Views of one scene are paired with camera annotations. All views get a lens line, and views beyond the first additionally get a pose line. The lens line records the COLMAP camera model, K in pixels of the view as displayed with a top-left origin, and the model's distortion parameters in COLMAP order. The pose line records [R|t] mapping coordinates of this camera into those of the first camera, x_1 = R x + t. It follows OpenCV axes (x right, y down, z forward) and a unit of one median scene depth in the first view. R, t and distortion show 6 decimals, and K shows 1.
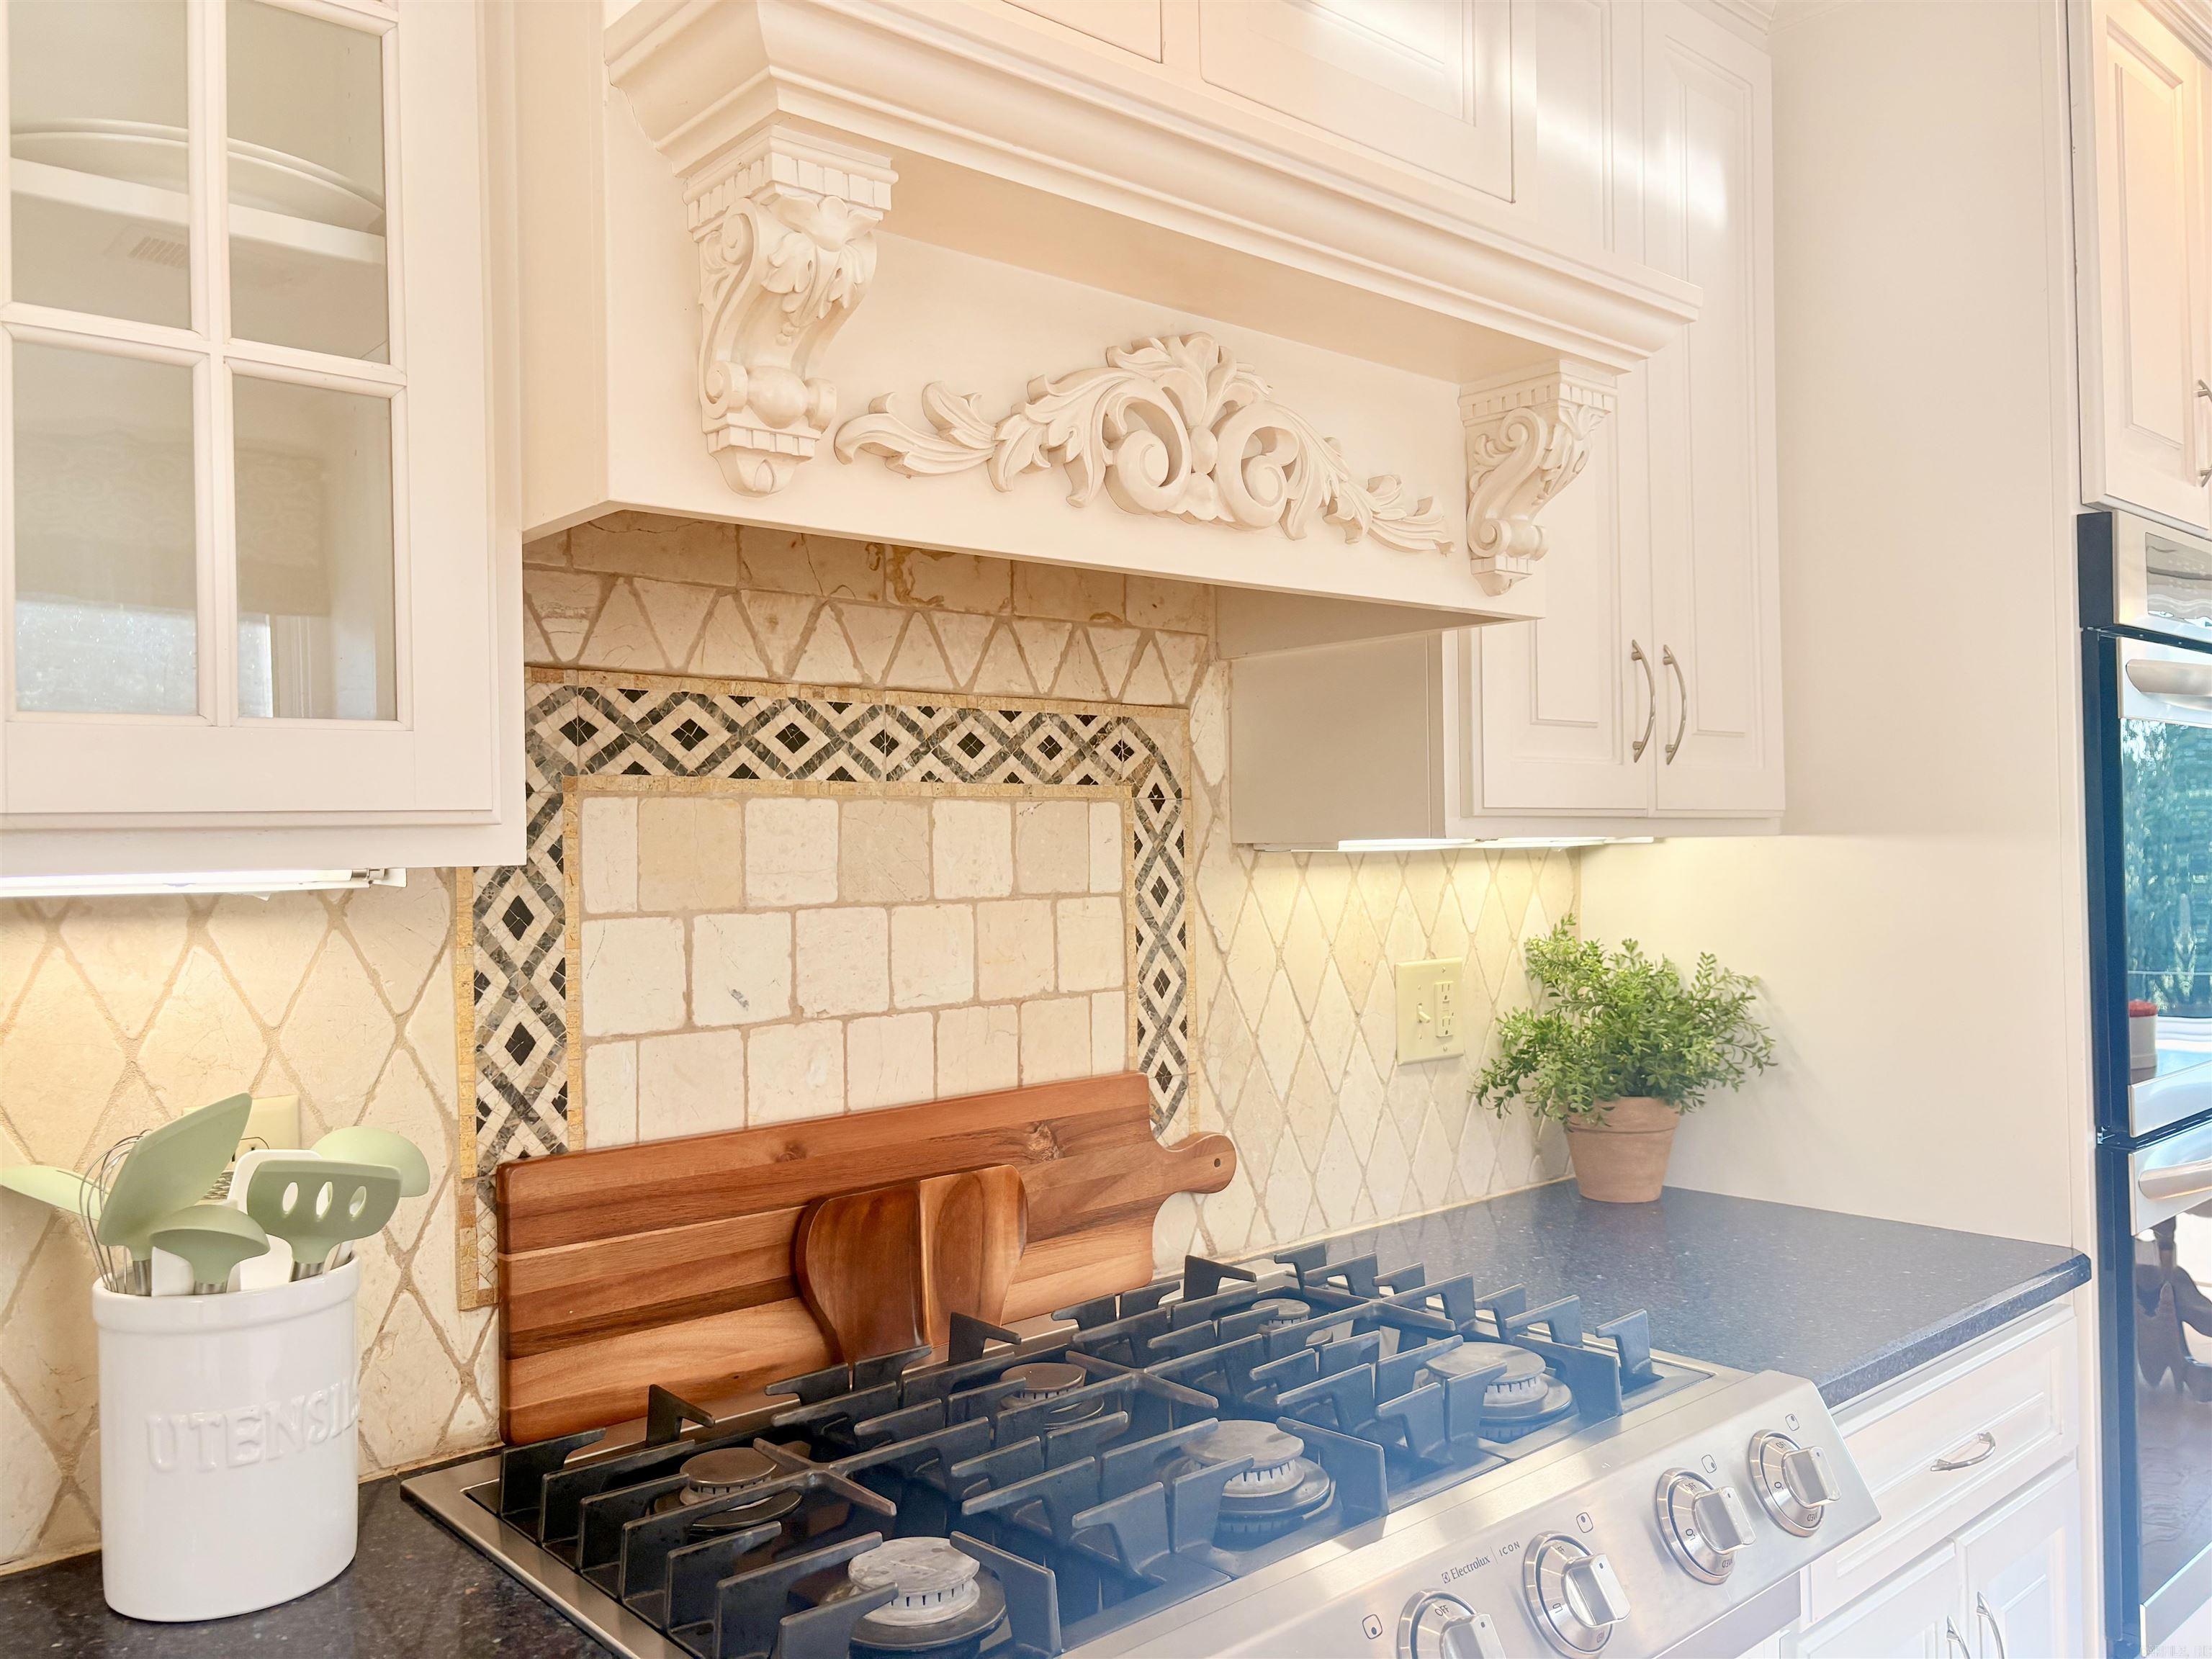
lens RADIAL K [[1679.8, 0, 1106.0], [0, 1679.8, 829.5], [0, 0, 1]] dist [0.024127, -0.040689]
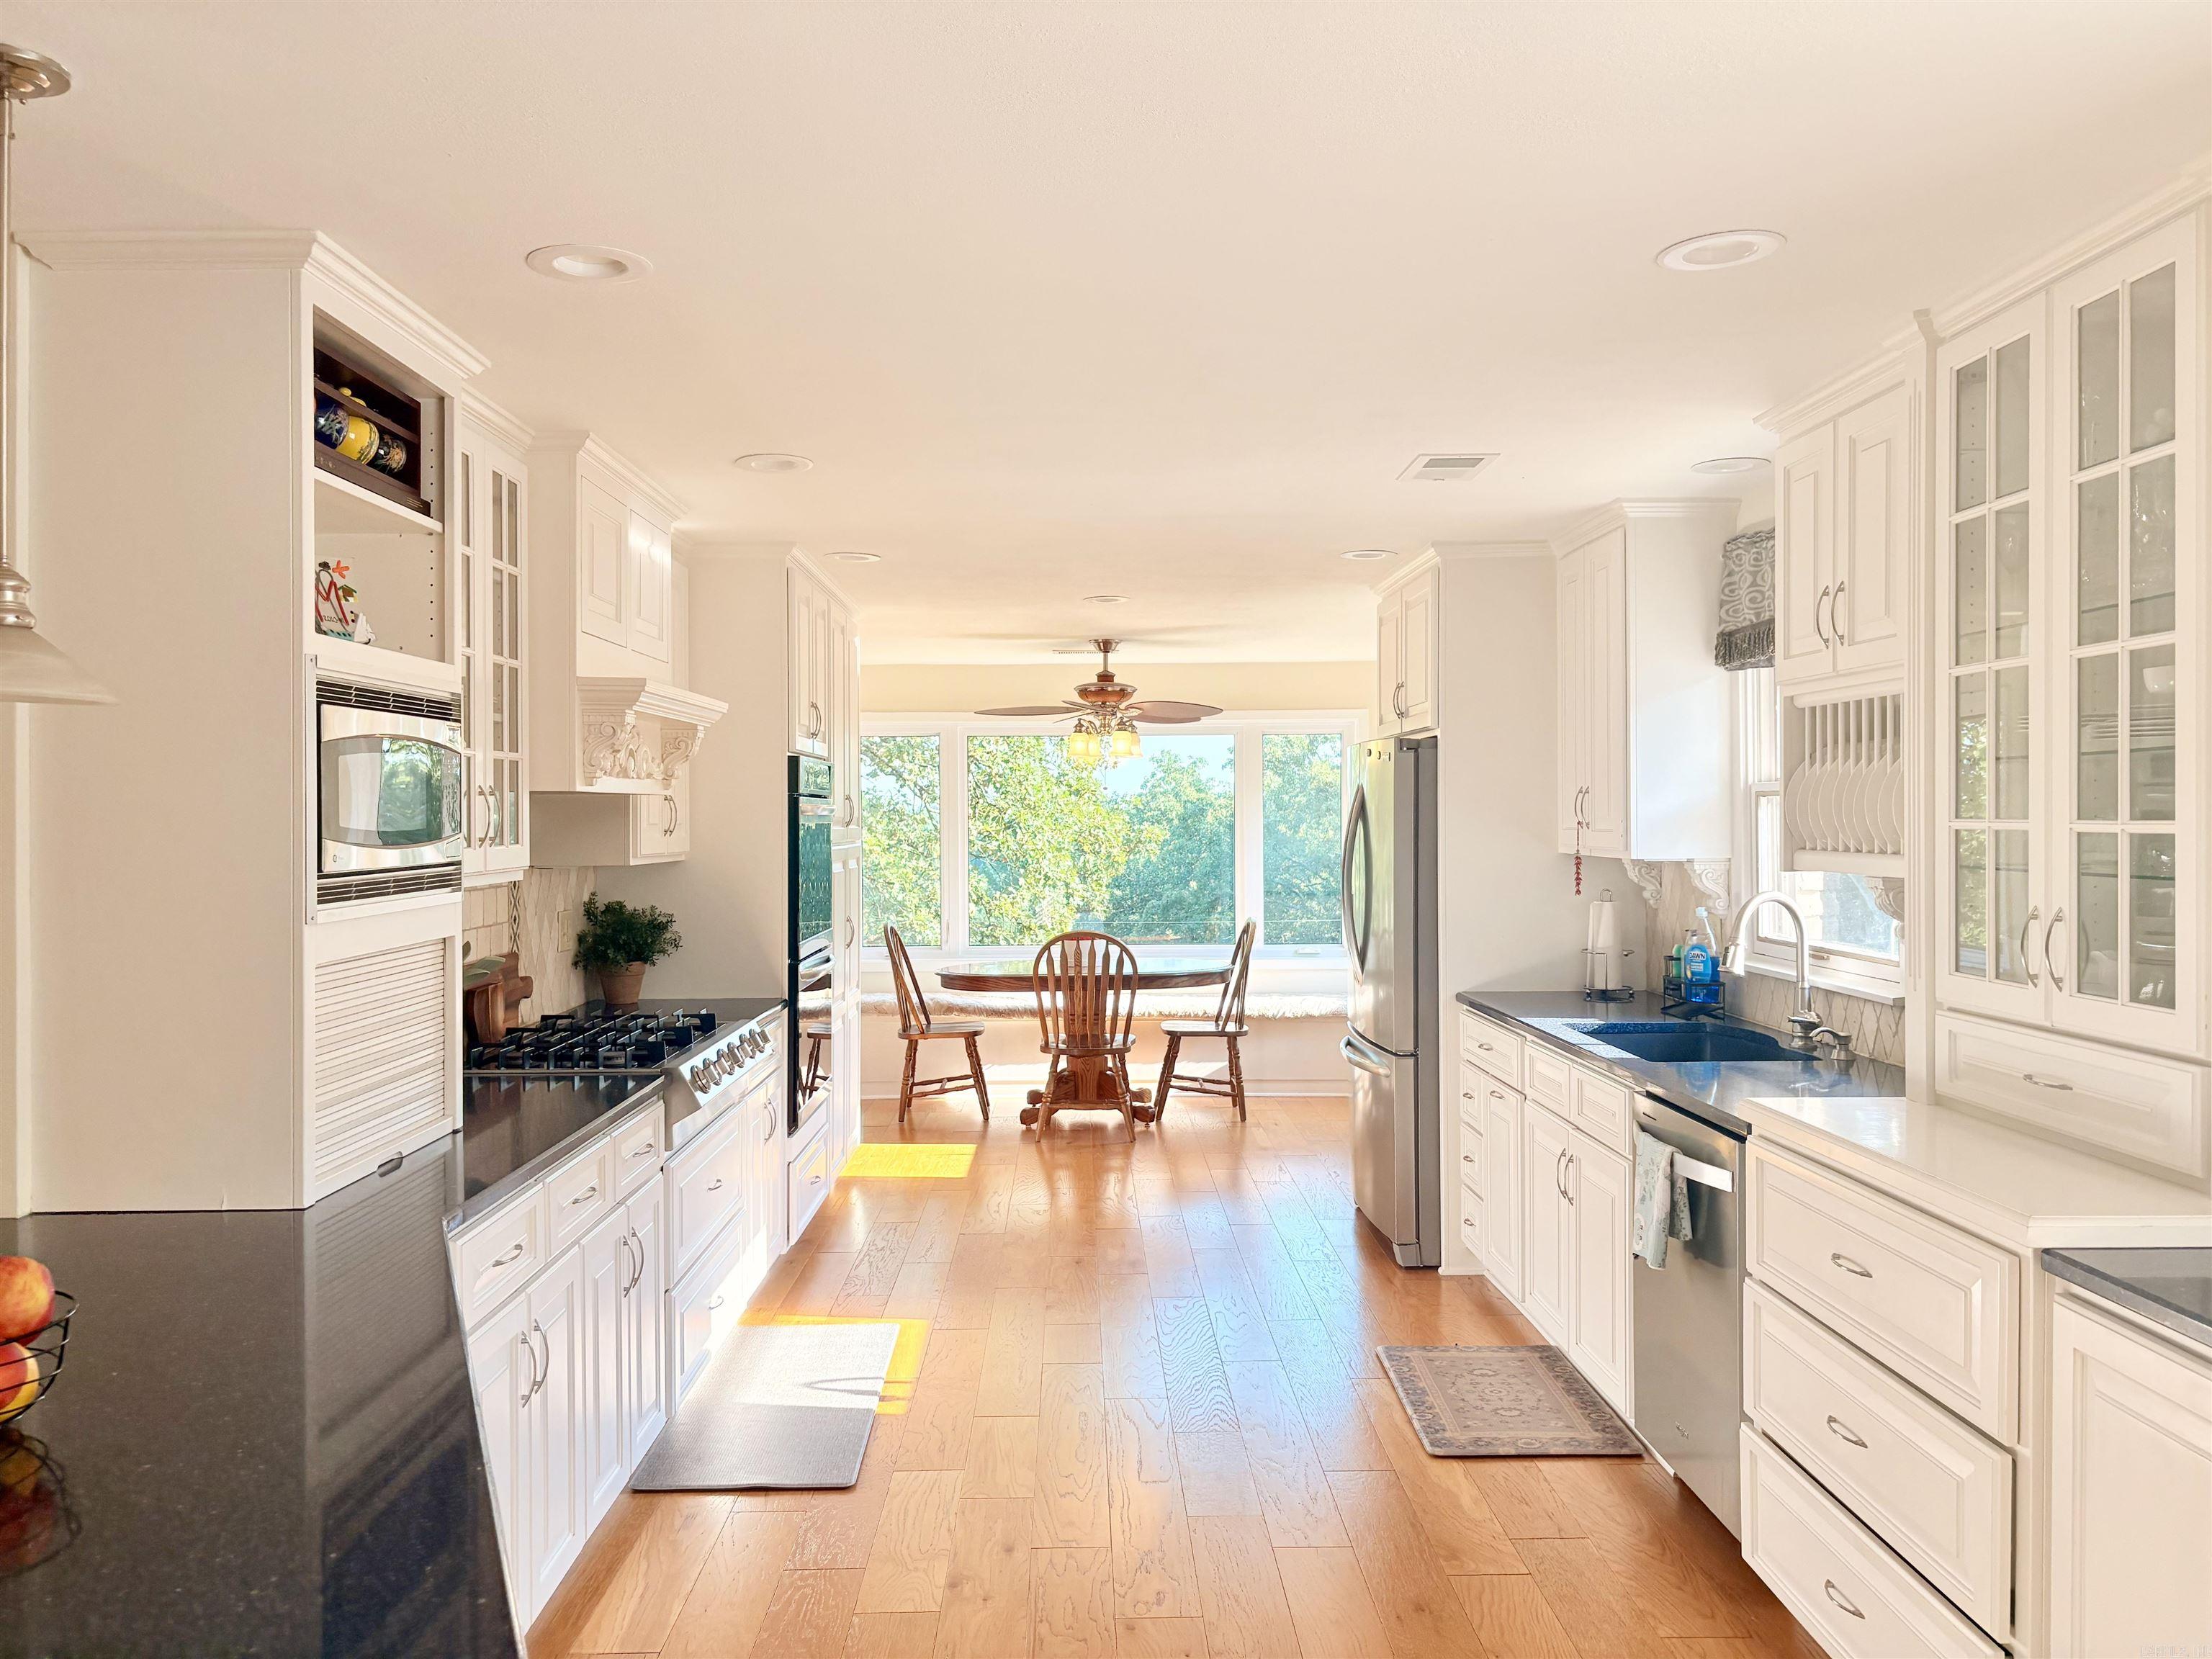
lens RADIAL K [[1679.8, 0, 1106.0], [0, 1679.8, 829.5], [0, 0, 1]] dist [0.024127, -0.040689]
pose [[0.647302, 0.006525, 0.762206, -1.349179], [-0.011452, 0.999934, 0.001165, -0.062461], [-0.762148, -0.009483, 0.647334, -1.389400]]
